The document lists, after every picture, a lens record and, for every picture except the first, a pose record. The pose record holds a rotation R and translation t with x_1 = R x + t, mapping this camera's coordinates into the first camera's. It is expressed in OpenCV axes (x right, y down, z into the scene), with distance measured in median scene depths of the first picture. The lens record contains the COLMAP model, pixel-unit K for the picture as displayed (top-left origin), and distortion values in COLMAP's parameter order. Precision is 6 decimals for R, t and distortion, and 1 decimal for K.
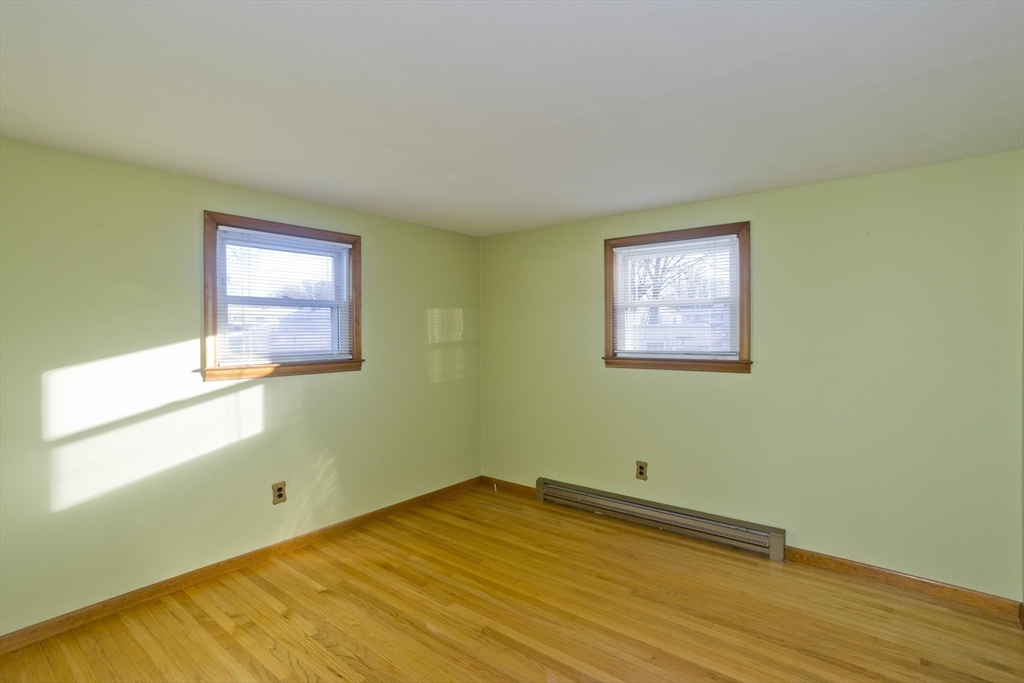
lens RADIAL K [[494.1, 0, 512.9], [0, 494.1, 337.3], [0, 0, 1]] dist [-0.049759, 0.029634]
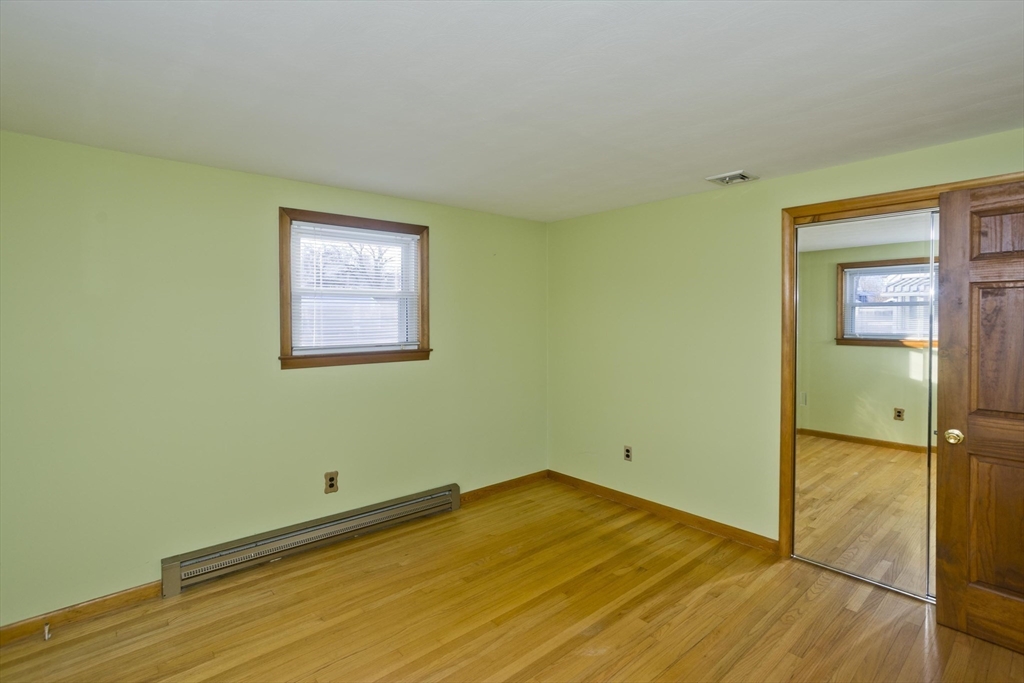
lens RADIAL K [[494.1, 0, 512.9], [0, 494.1, 337.3], [0, 0, 1]] dist [-0.049759, 0.029634]
pose [[0.174953, -0.032277, 0.984048, -0.535622], [0.011881, 0.999459, 0.030670, -0.010546], [-0.984505, 0.006326, 0.175242, 0.534070]]
